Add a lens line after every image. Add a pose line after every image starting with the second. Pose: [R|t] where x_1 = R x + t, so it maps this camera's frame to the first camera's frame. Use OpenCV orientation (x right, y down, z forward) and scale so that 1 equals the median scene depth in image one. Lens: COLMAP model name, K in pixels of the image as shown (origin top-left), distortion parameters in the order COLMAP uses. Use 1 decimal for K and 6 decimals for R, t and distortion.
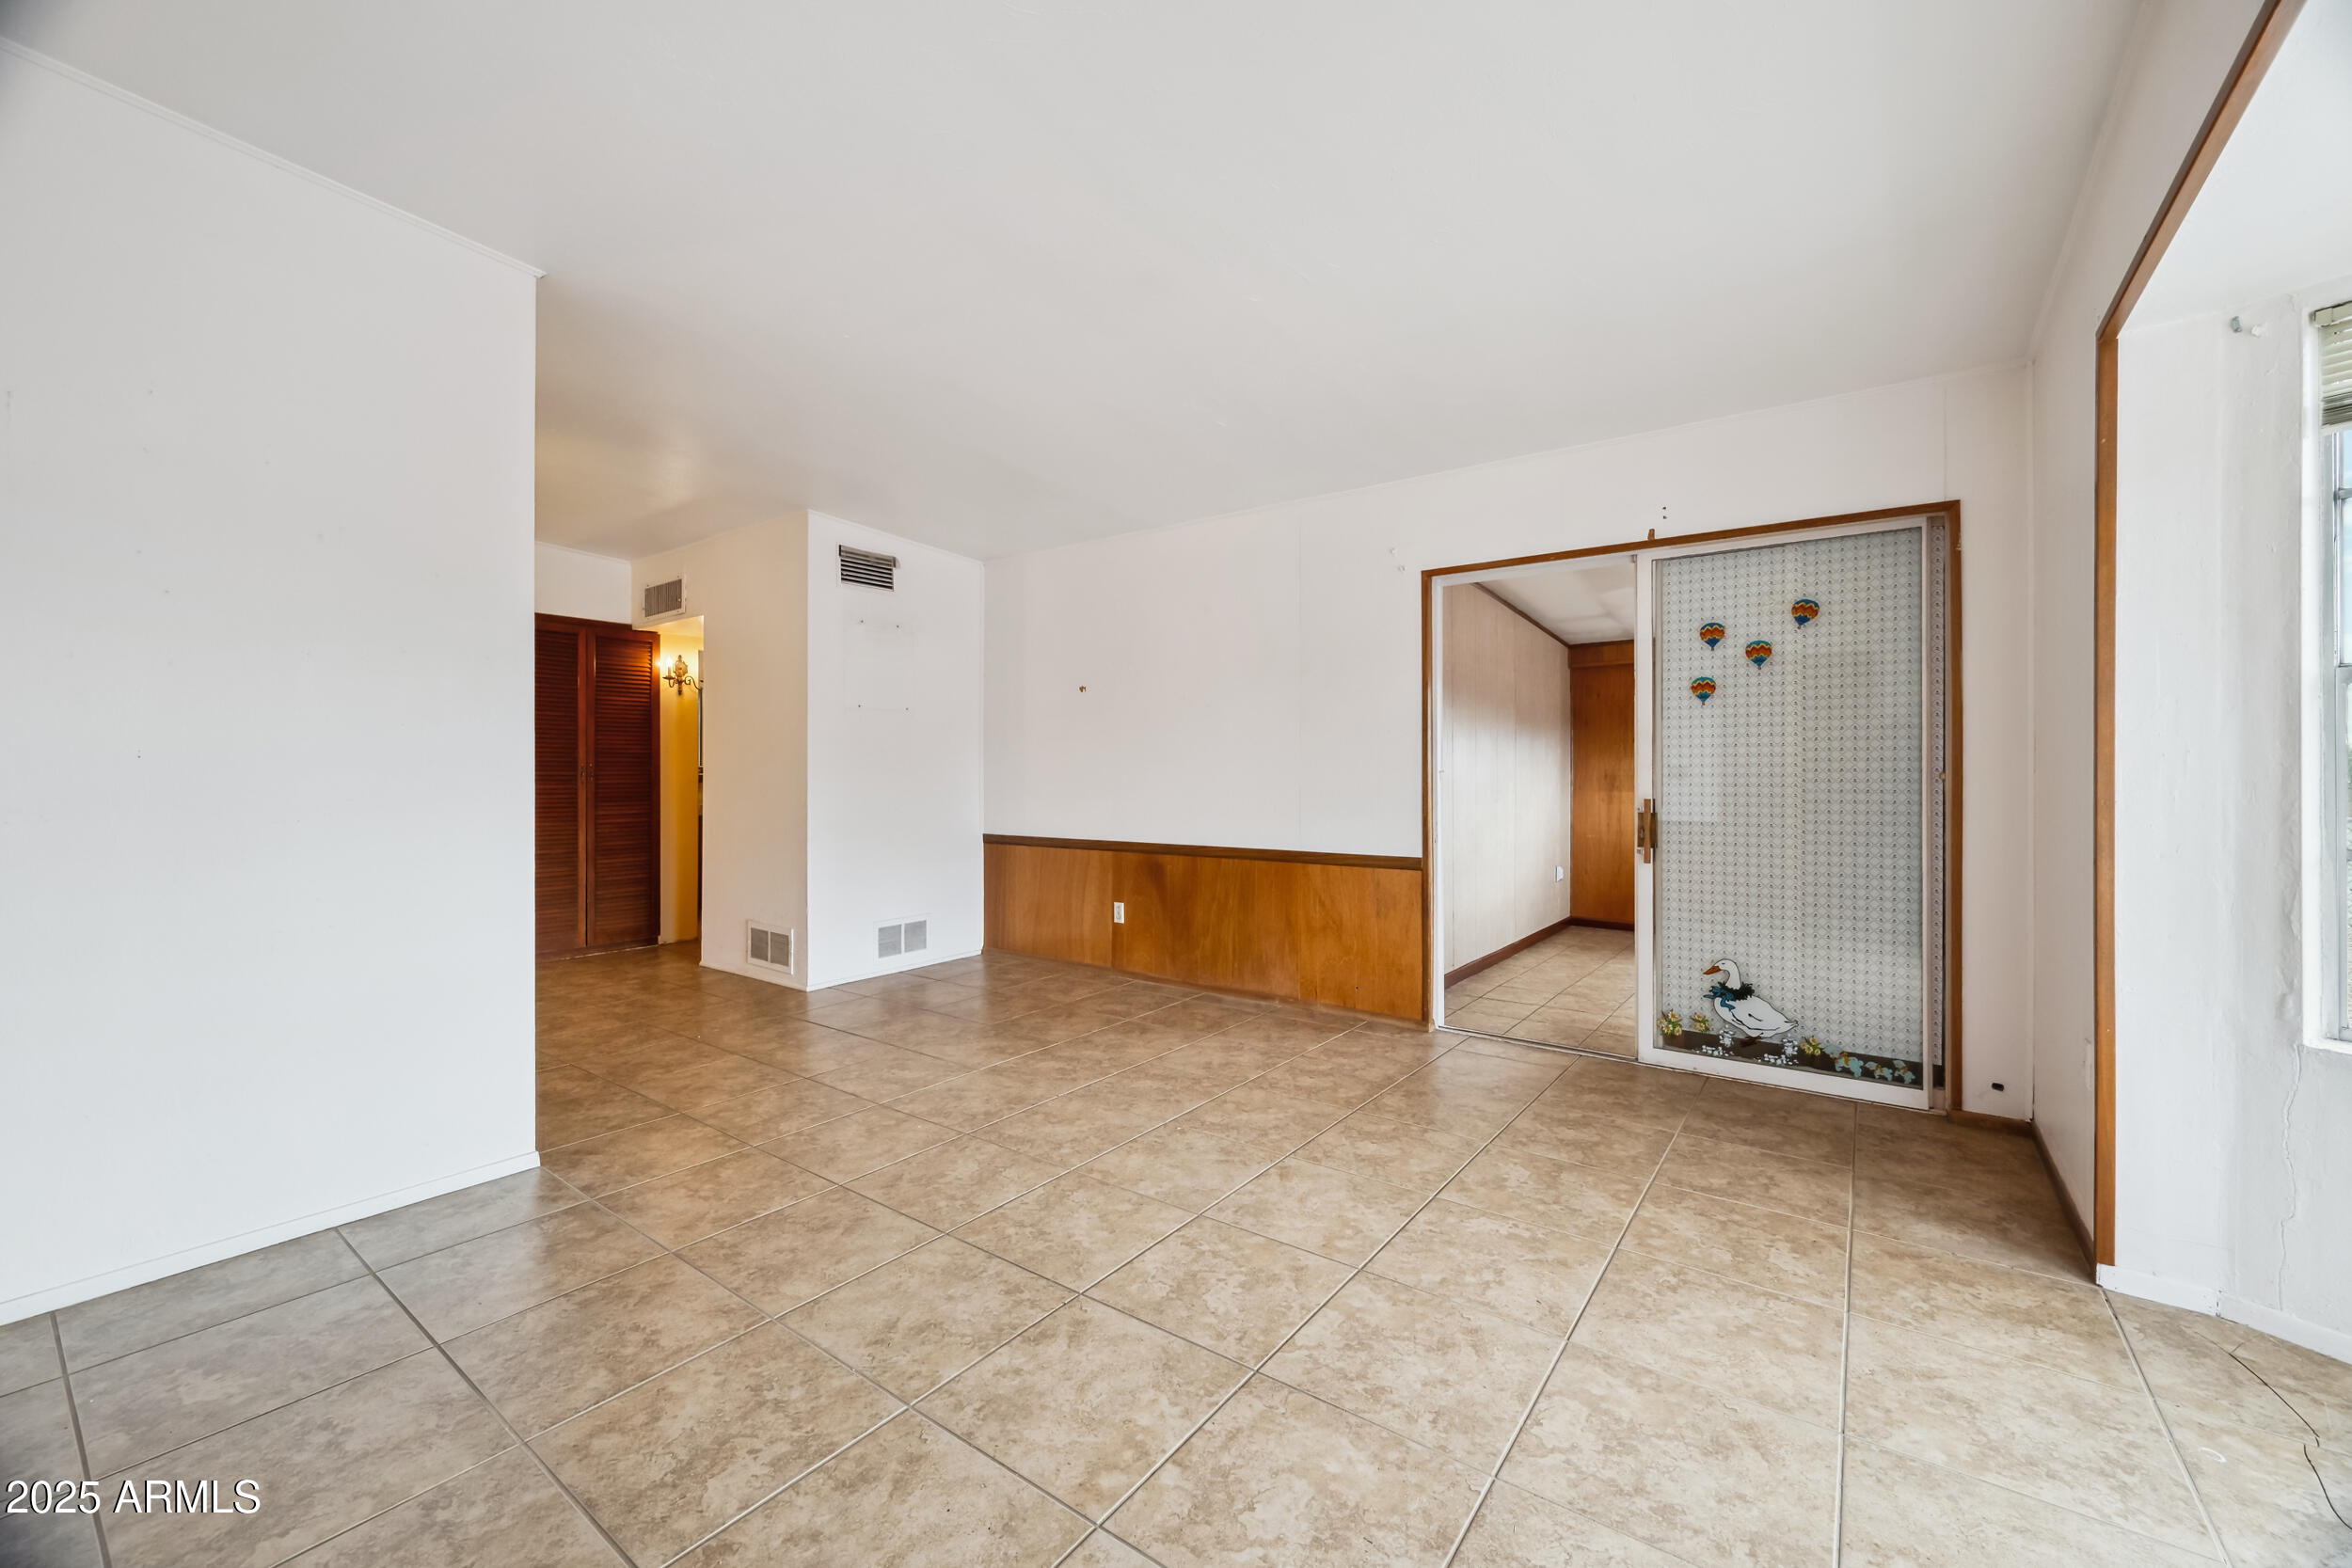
lens RADIAL K [[932.8, 0, 1181.3], [0, 932.8, 774.8], [0, 0, 1]] dist [-0.001029, -0.000080]
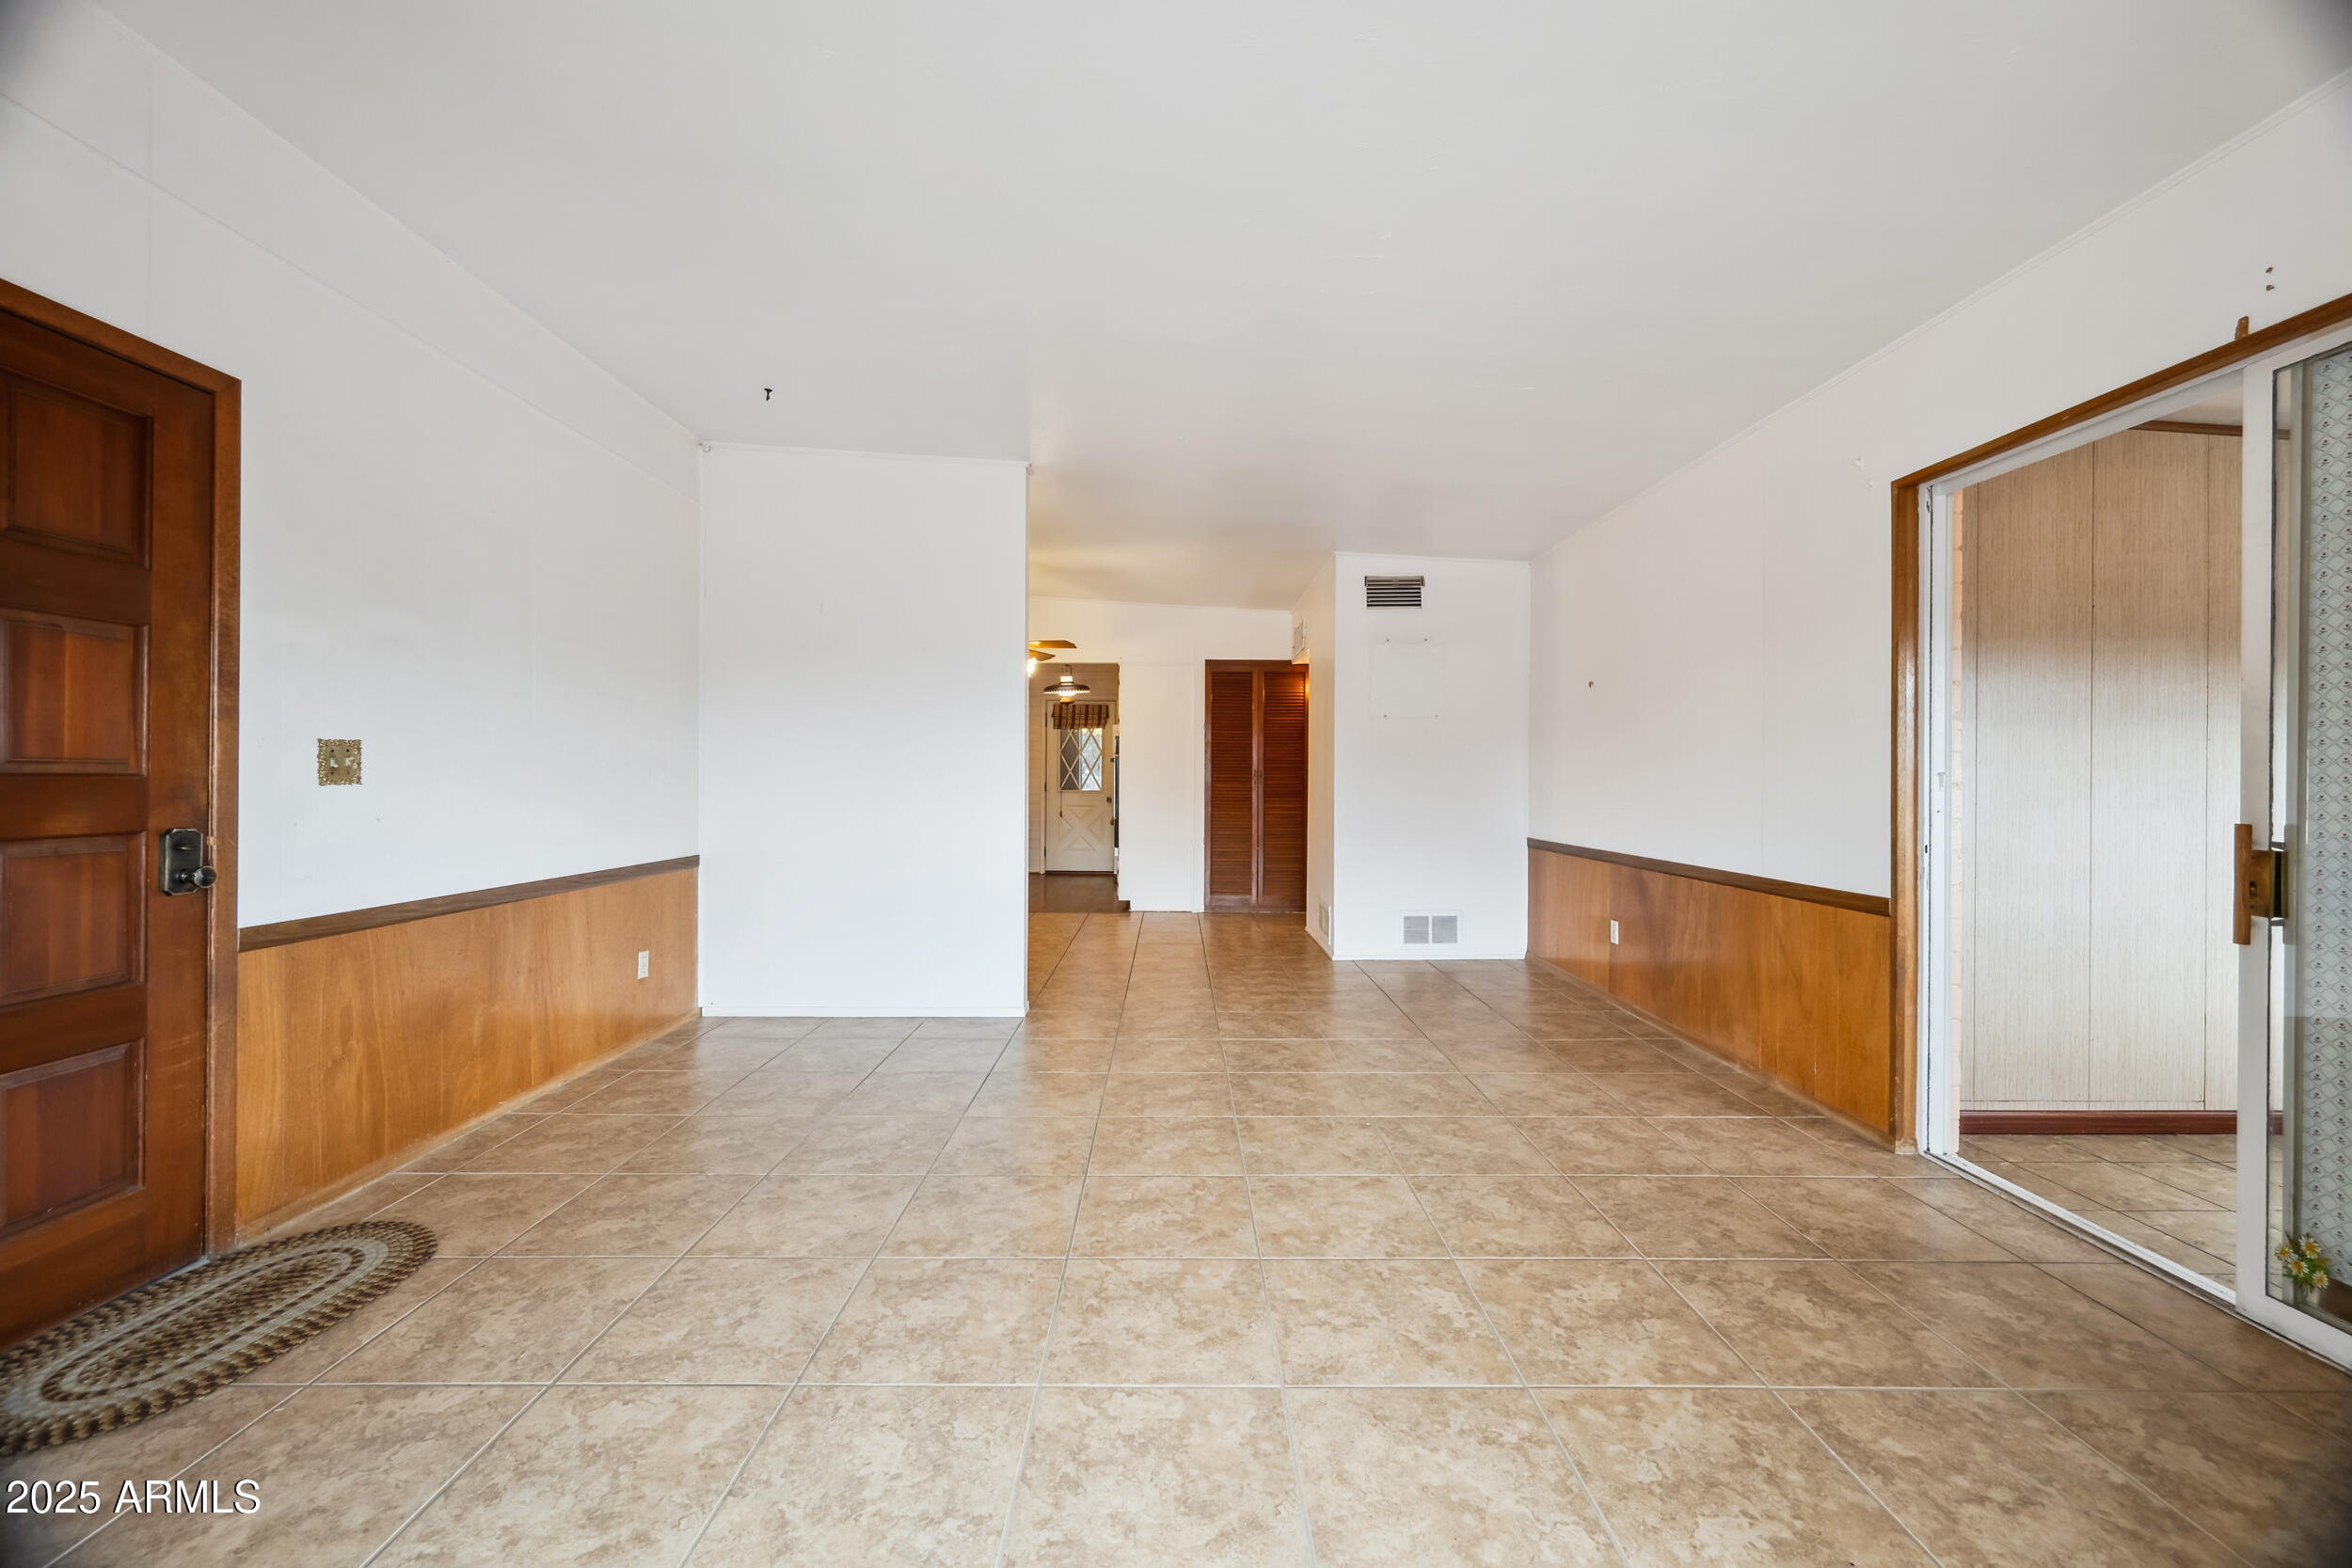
lens RADIAL K [[924.0, 0, 1176.0], [0, 924.0, 784.0], [0, 0, 1]] dist [-0.002710, 0.000029]
pose [[0.592283, 0.008381, -0.805687, 0.600960], [-0.004763, 0.999965, 0.006900, 0.002575], [0.805716, -0.000250, 0.592302, 0.207997]]
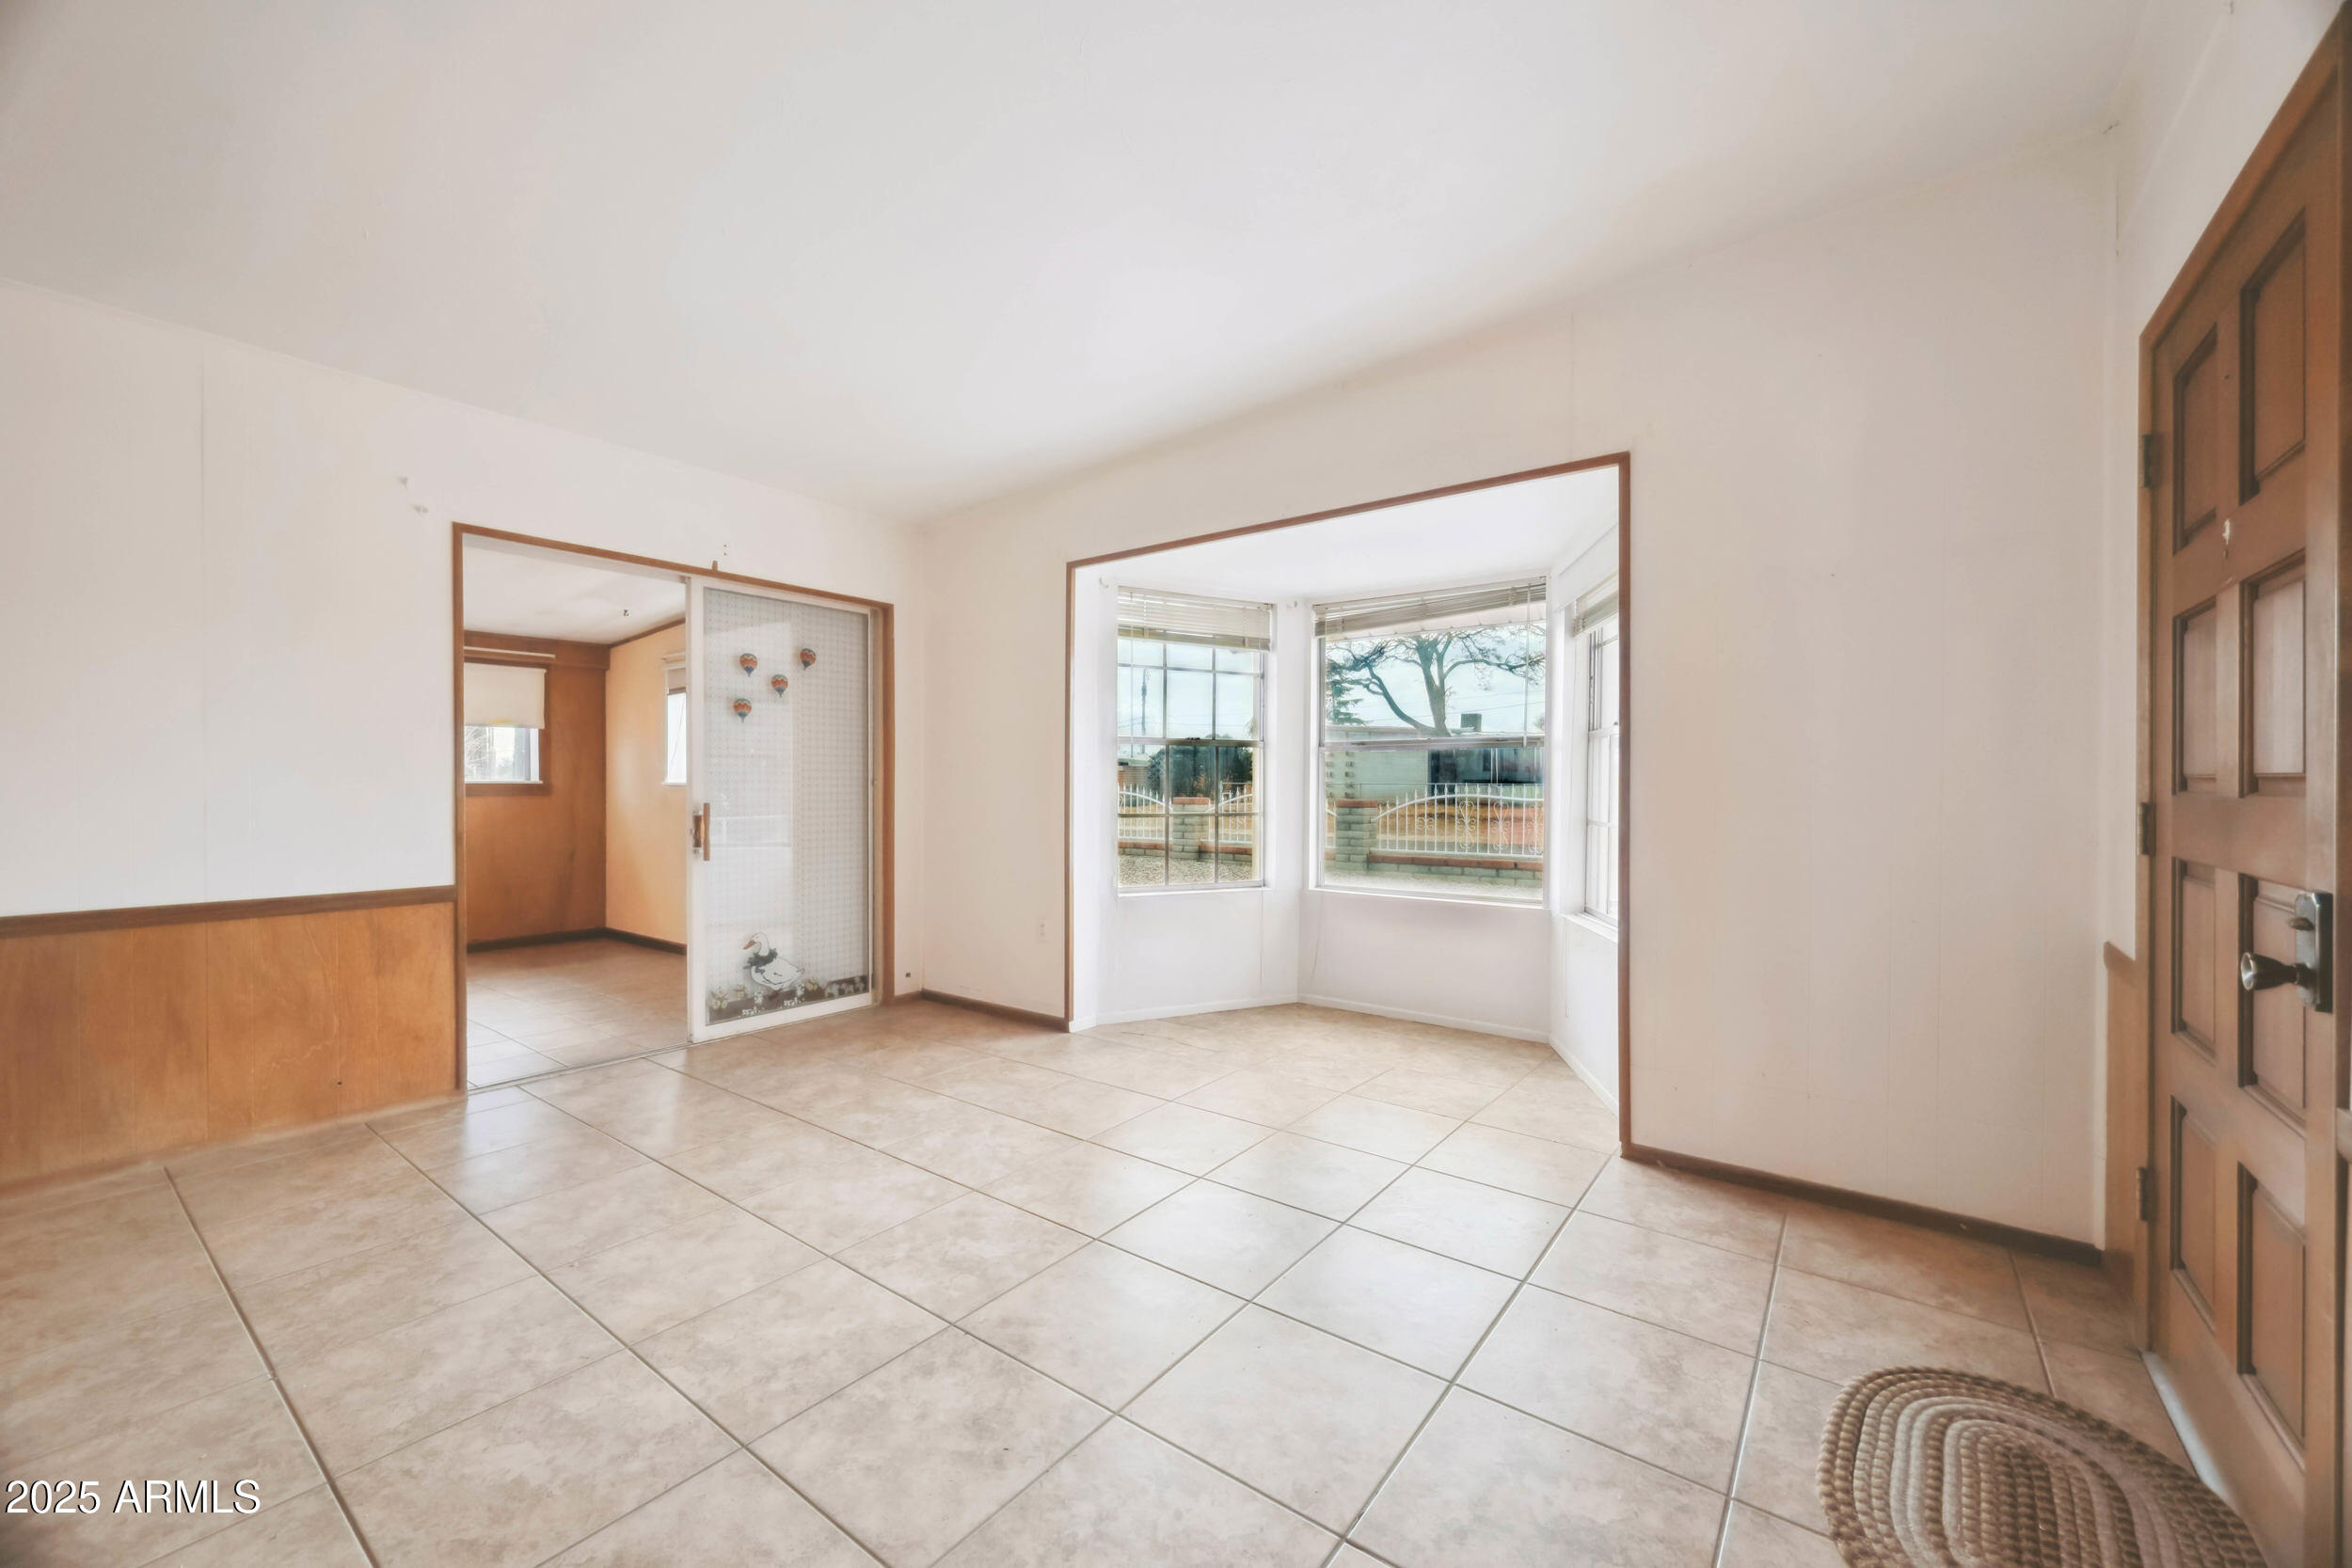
lens RADIAL K [[924.0, 0, 1176.0], [0, 924.0, 784.0], [0, 0, 1]] dist [-0.002710, 0.000029]
pose [[0.008447, -0.001296, 0.999963, -0.635387], [-0.002538, 0.999996, 0.001318, 0.000987], [-0.999961, -0.002549, 0.008443, 0.462991]]
